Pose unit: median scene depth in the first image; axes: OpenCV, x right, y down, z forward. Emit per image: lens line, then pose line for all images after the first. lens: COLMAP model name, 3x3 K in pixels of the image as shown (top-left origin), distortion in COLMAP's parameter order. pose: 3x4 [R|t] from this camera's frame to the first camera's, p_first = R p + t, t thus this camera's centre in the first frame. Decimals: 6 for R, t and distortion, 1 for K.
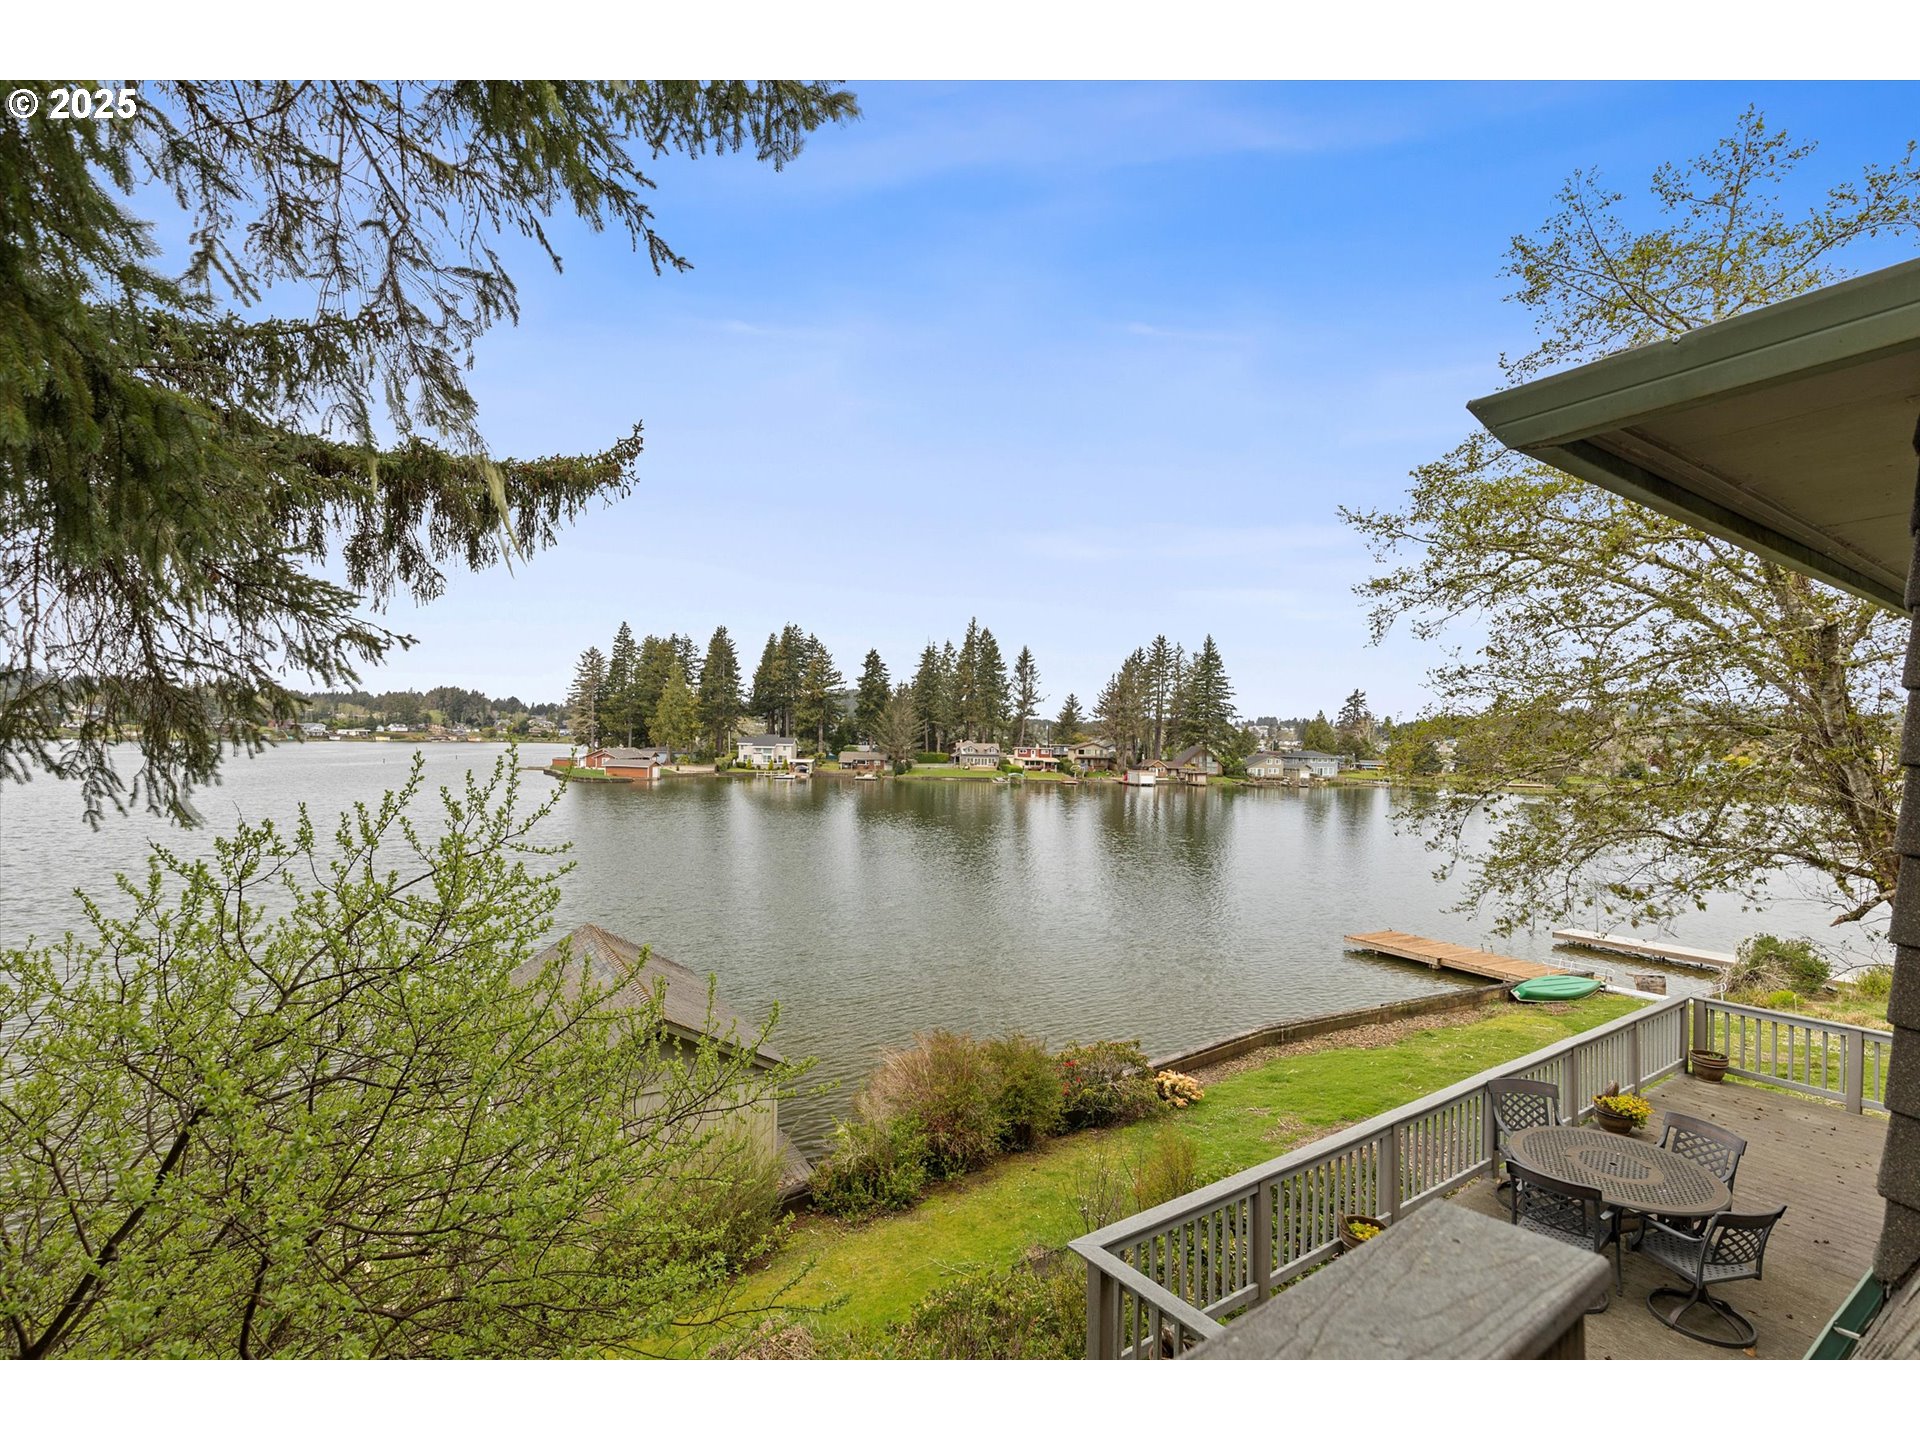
lens RADIAL K [[901.7, 0, 961.1], [0, 901.7, 742.0], [0, 0, 1]] dist [0.001728, -0.000072]
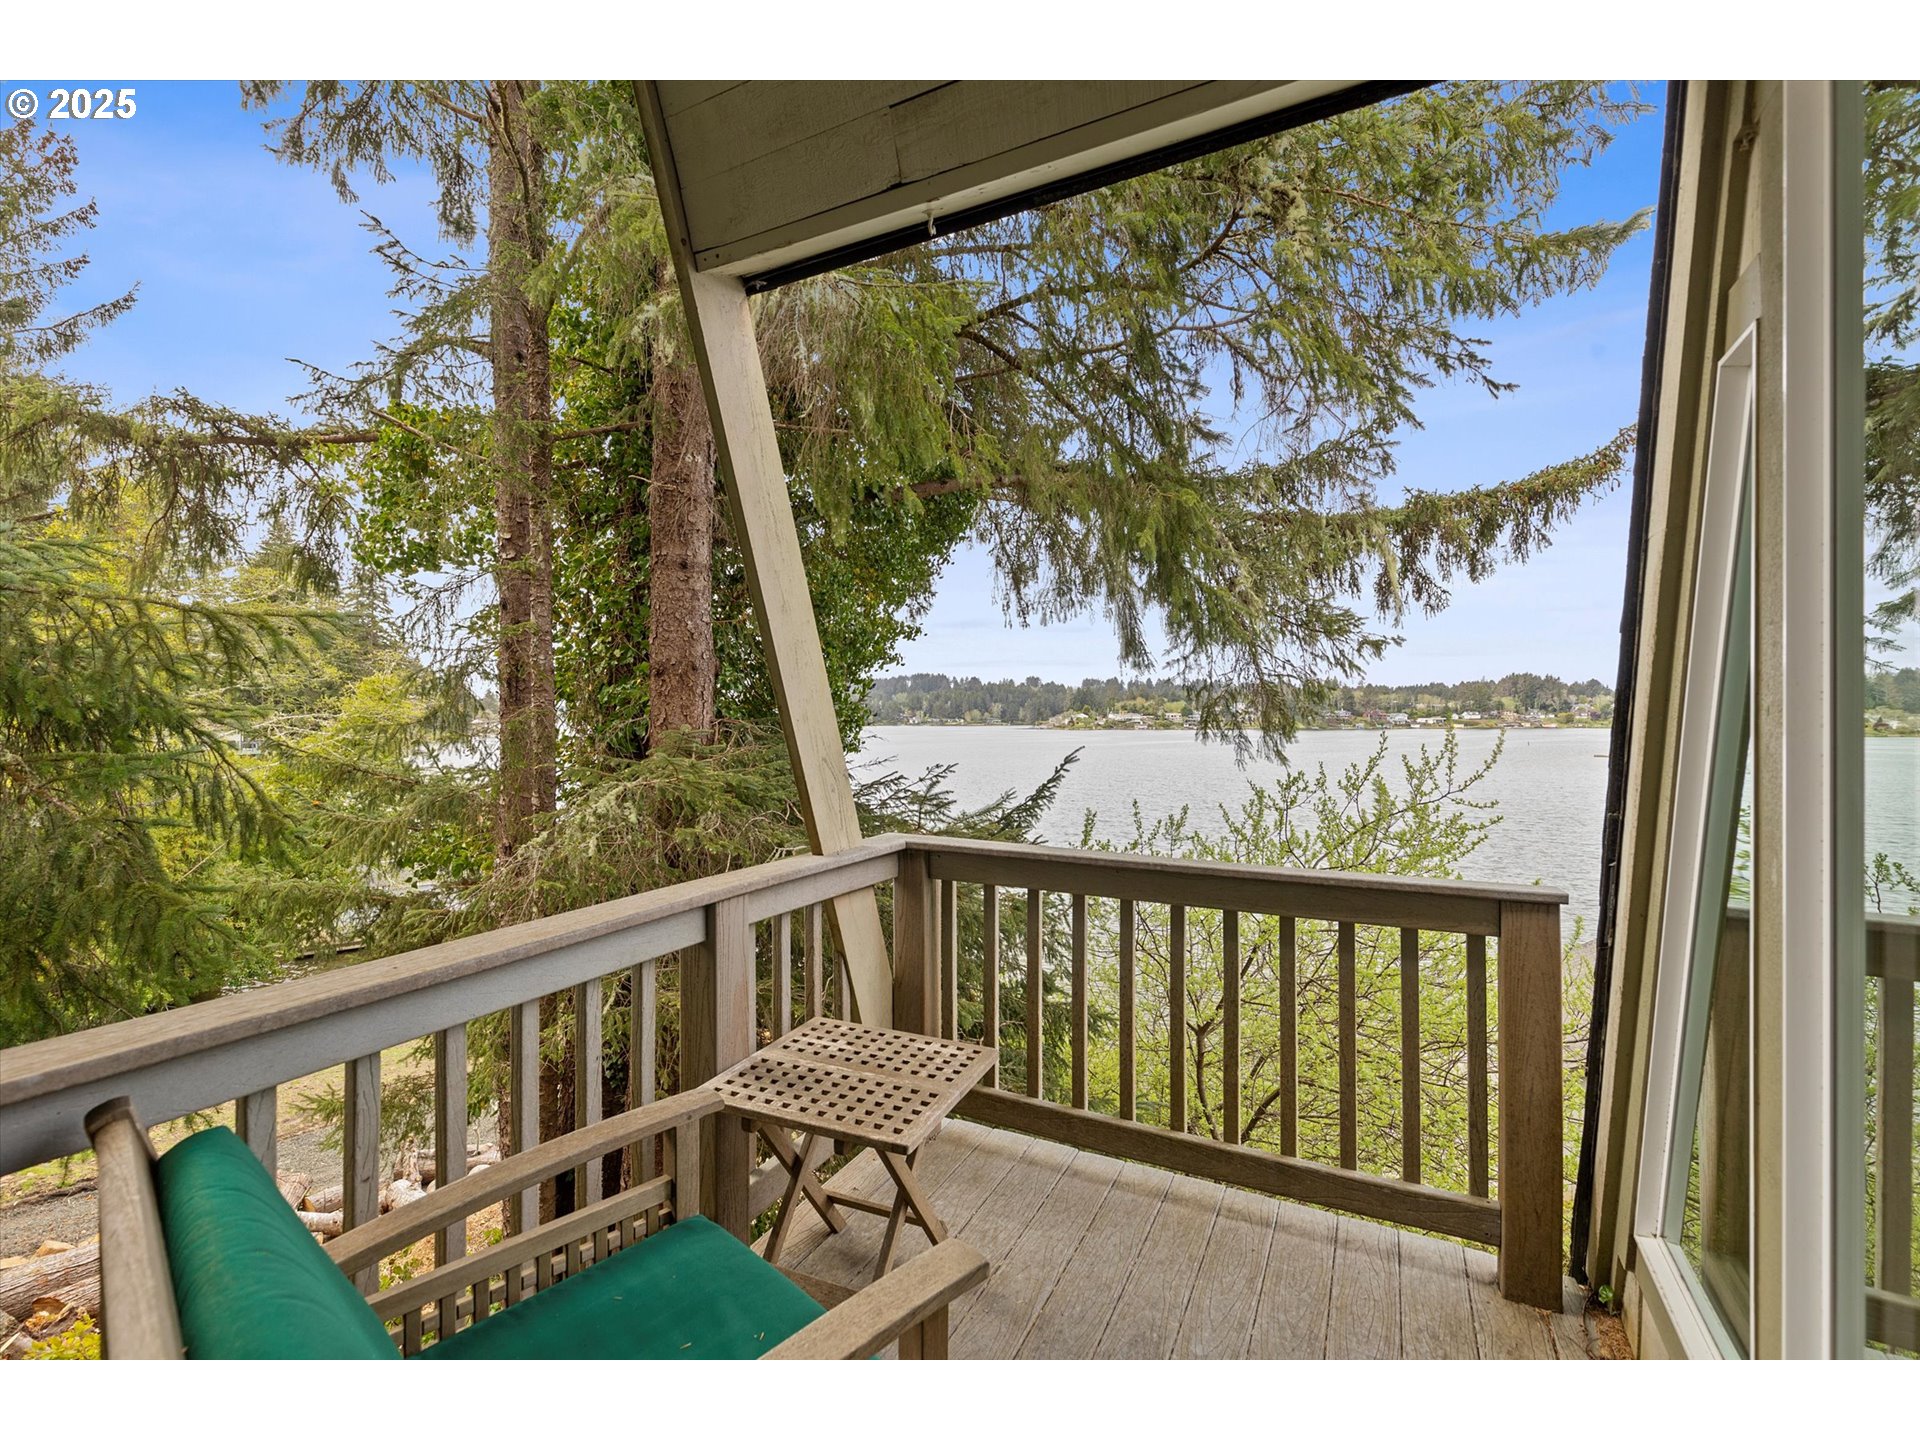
lens RADIAL K [[868.7, 0, 947.5], [0, 868.7, 724.3], [0, 0, 1]] dist [0.001275, -0.000104]
pose [[0.451997, -0.015245, -0.891889, 0.165674], [0.010482, 0.999876, -0.011778, 0.004218], [0.891958, -0.004025, 0.452101, -0.142512]]
